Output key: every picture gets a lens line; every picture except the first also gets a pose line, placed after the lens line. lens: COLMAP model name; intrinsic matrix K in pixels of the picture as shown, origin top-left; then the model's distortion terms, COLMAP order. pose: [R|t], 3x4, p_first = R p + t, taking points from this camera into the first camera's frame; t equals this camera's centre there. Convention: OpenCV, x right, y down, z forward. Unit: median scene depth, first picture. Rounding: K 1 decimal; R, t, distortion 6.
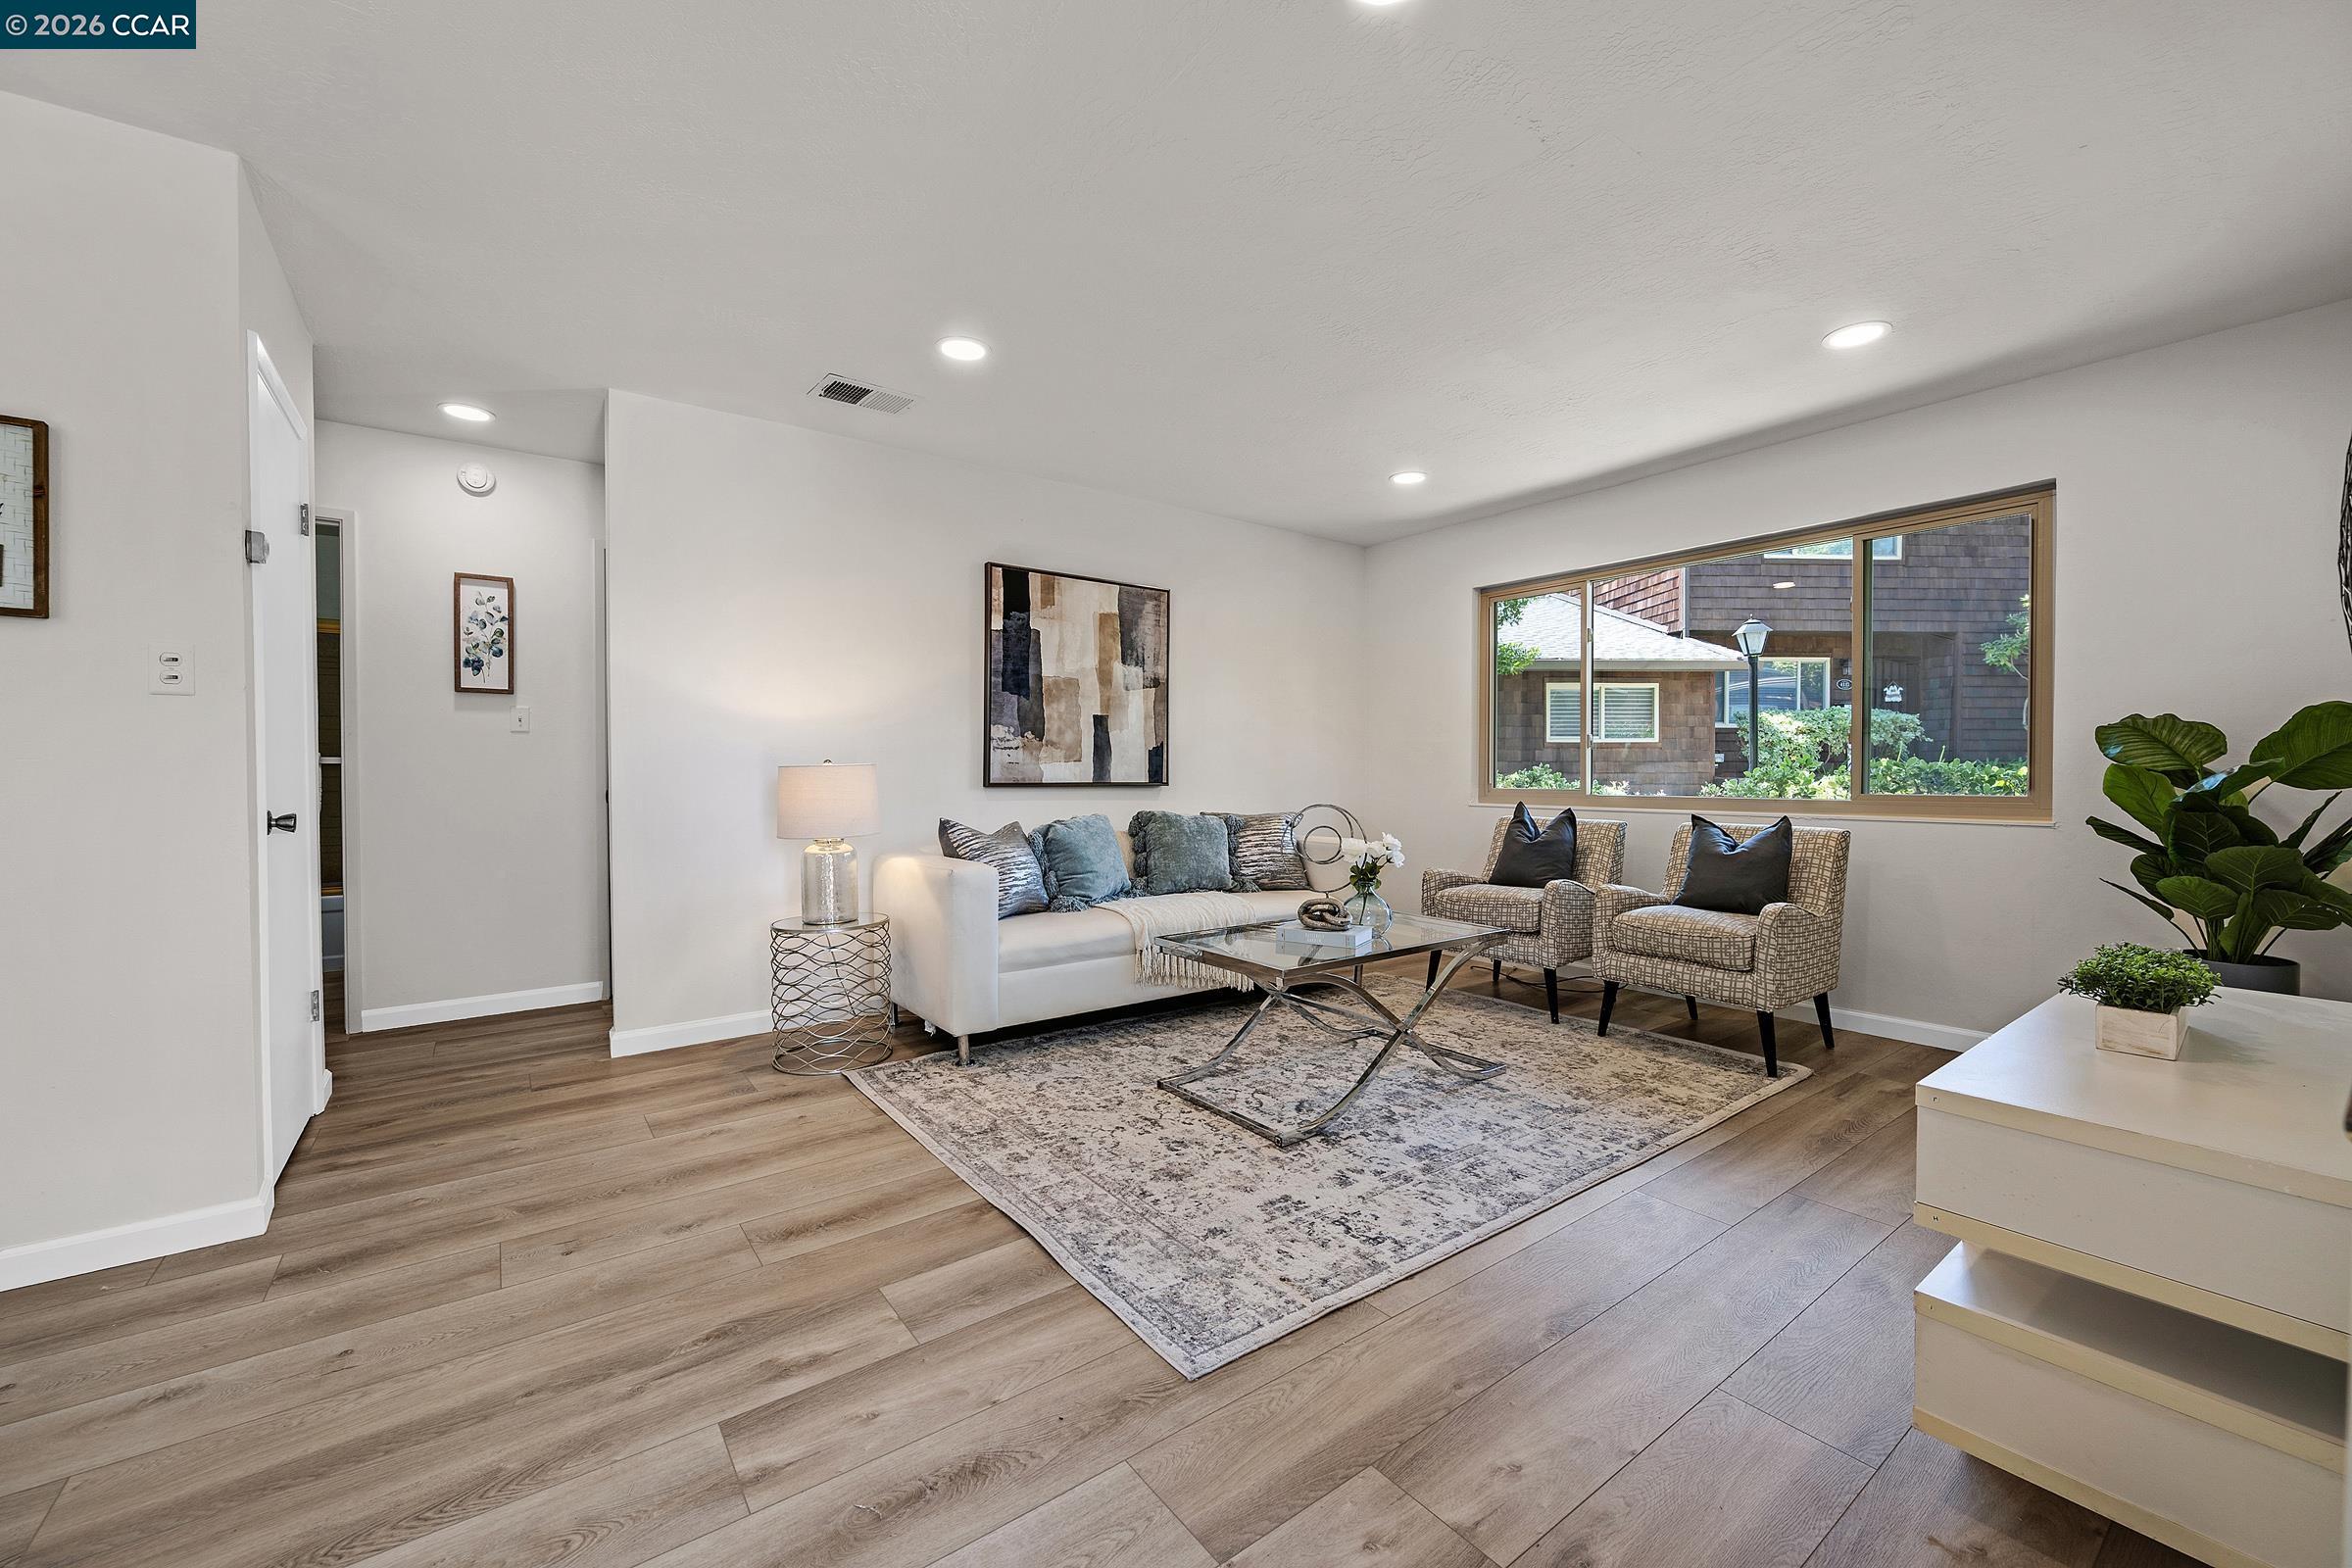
lens RADIAL K [[928.3, 0, 1177.1], [0, 928.3, 782.9], [0, 0, 1]] dist [-0.003351, 0.000162]
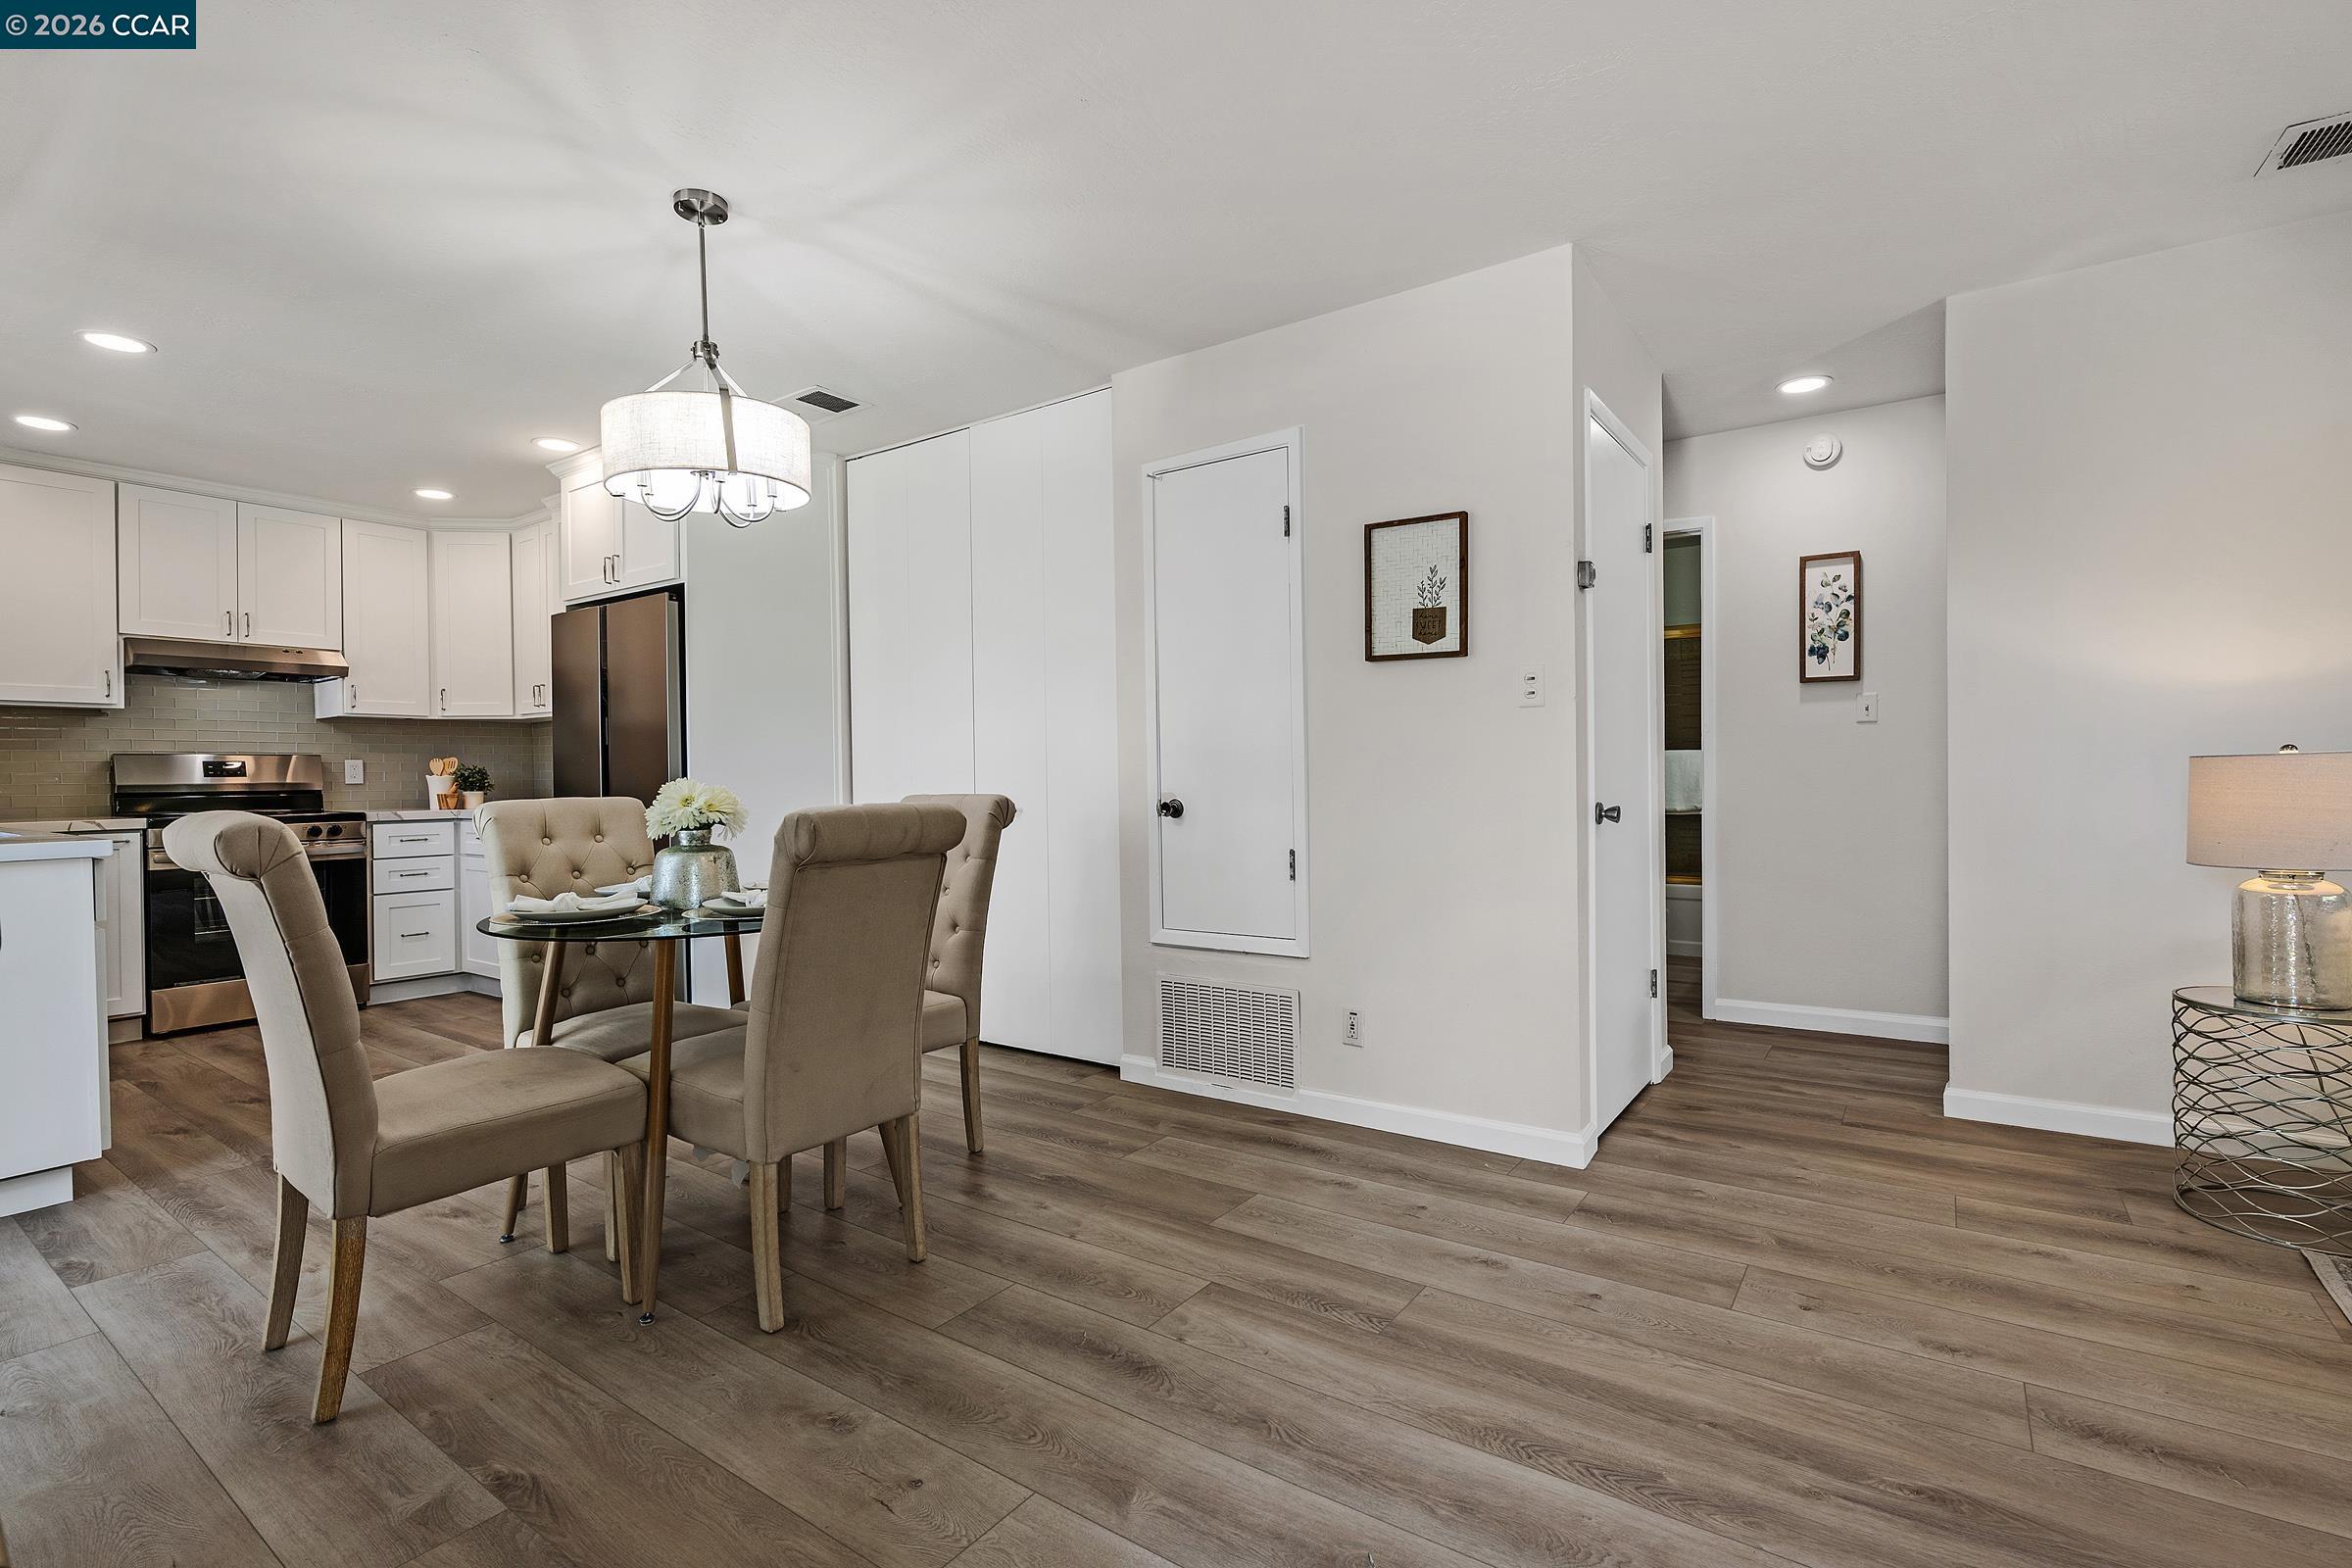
lens RADIAL K [[1073.4, 0, 1177.3], [0, 1073.4, 785.2], [0, 0, 1]] dist [-0.003424, 0.000132]
pose [[0.308904, 0.008664, -0.951054, 0.082168], [-0.003553, 0.999962, 0.007955, -0.000525], [0.951086, 0.000921, 0.308923, 0.068396]]
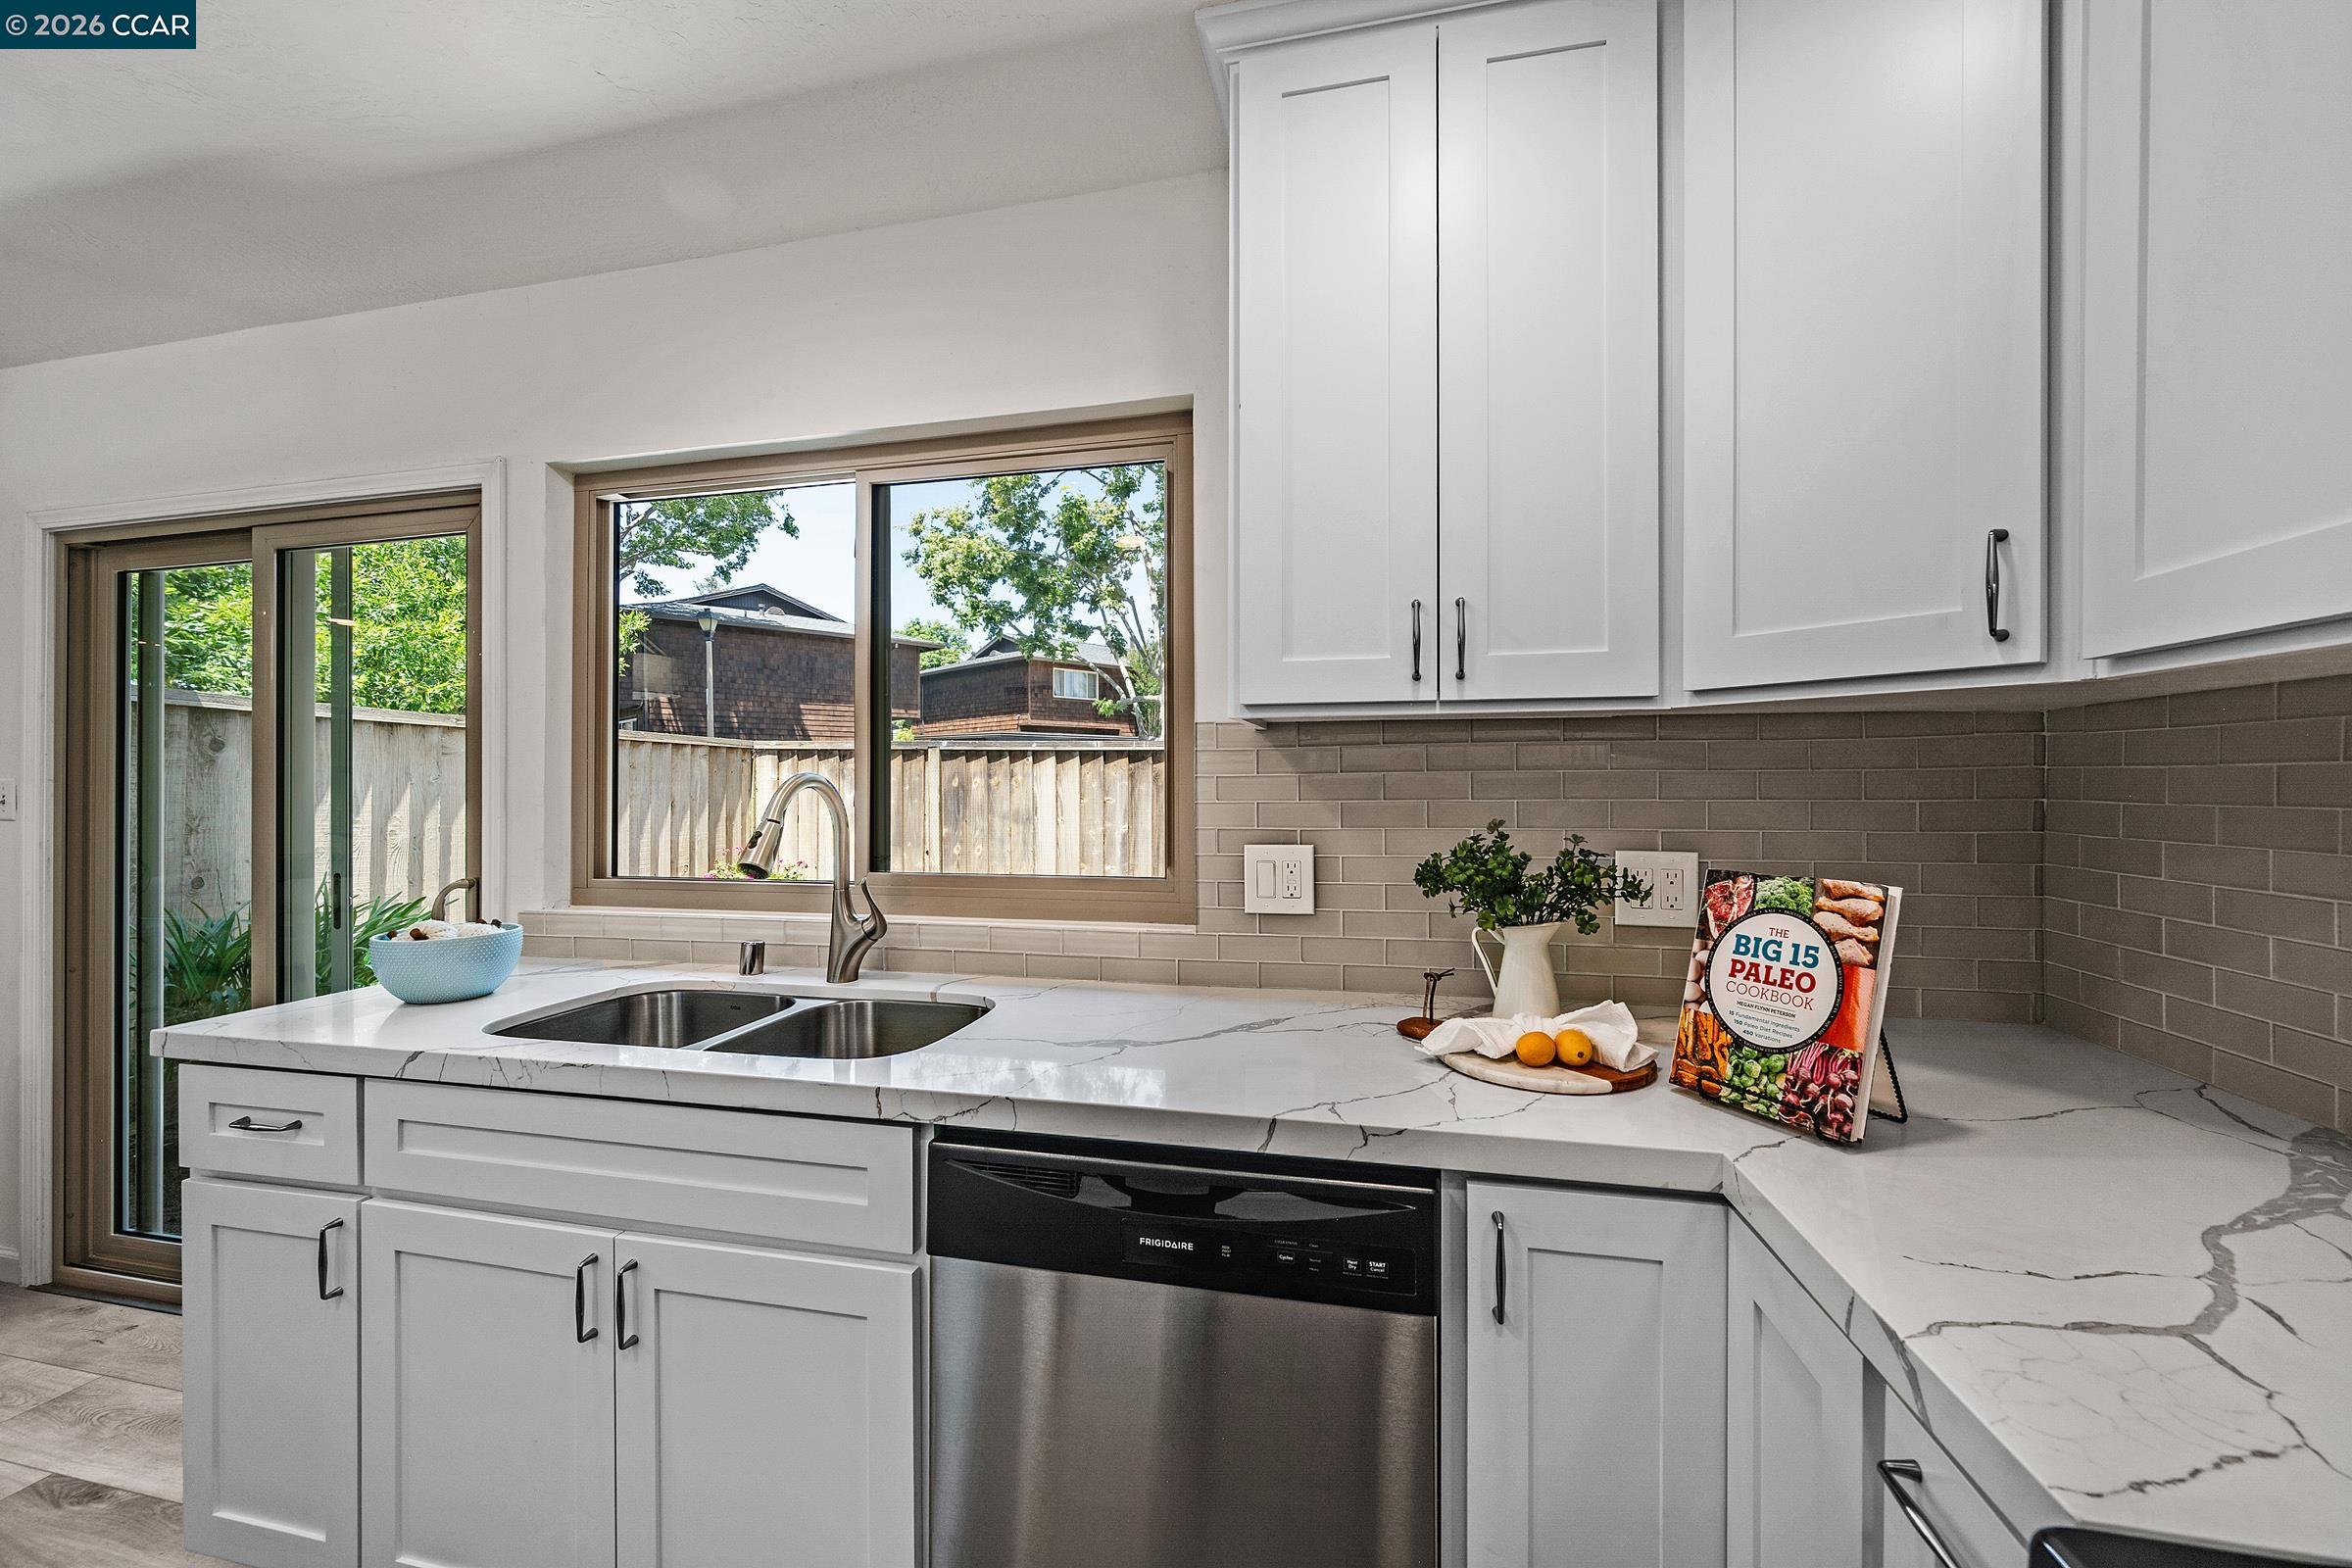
lens RADIAL K [[928.3, 0, 1171.8], [0, 928.3, 791.9], [0, 0, 1]] dist [-0.003351, 0.000162]
pose [[-0.643918, 0.003909, 0.765085, -1.667891], [0.015623, 0.999846, 0.008041, -0.057644], [-0.764935, 0.017130, -0.643879, -0.575167]]
